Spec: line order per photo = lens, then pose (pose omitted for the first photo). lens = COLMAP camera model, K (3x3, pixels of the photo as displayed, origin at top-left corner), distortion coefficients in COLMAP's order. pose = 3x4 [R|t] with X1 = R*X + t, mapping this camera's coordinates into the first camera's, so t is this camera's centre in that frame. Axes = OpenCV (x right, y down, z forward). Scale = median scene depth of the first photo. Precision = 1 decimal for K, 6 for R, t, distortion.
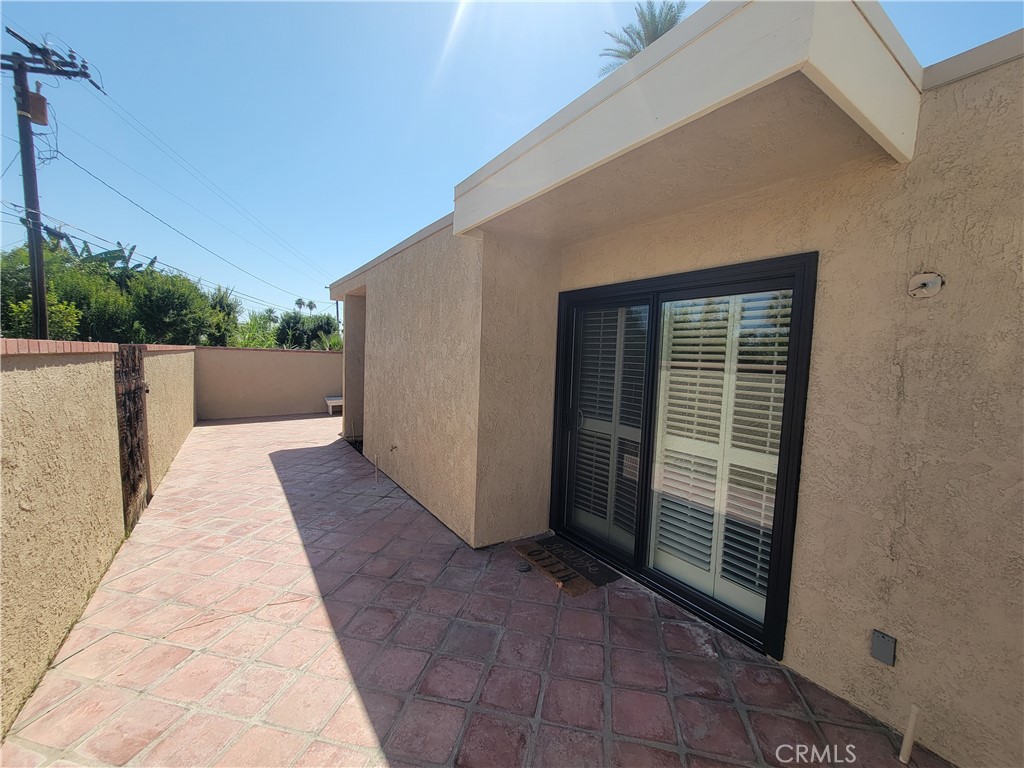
lens RADIAL K [[418.8, 0, 513.9], [0, 418.8, 386.1], [0, 0, 1]] dist [-0.003236, 0.000543]
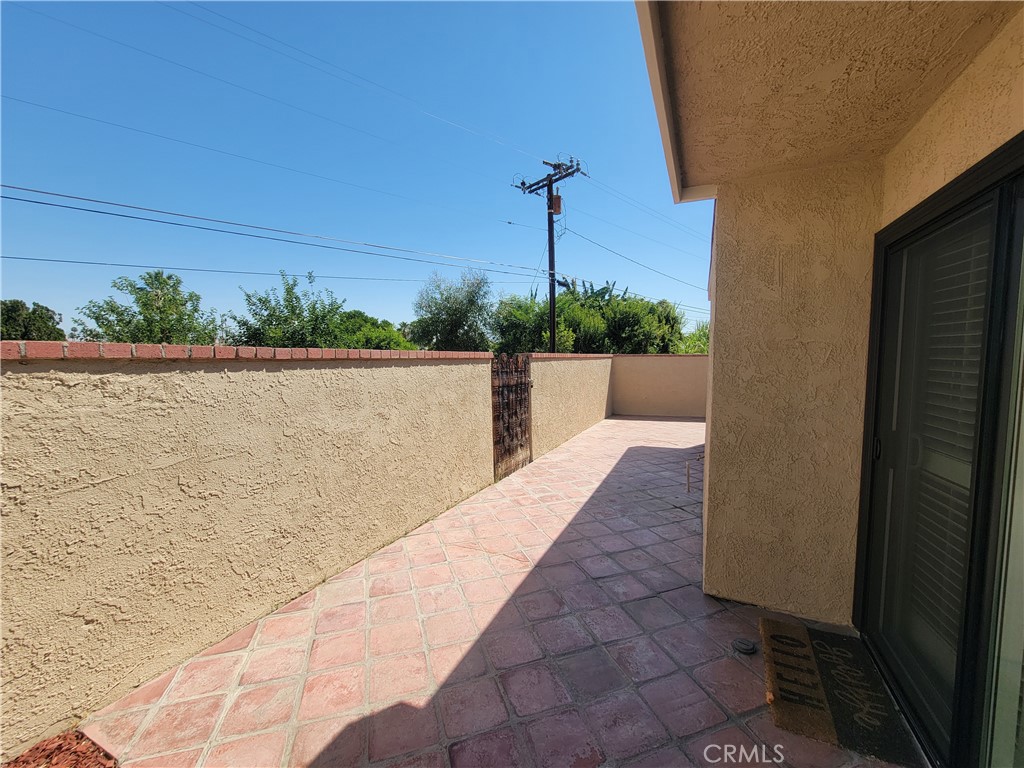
lens RADIAL K [[418.8, 0, 513.9], [0, 418.8, 386.1], [0, 0, 1]] dist [-0.003236, 0.000543]
pose [[0.523707, 0.023003, -0.851588, 0.350779], [-0.037196, 0.999299, 0.004118, 0.009564], [0.851086, 0.029519, 0.524195, 0.255598]]
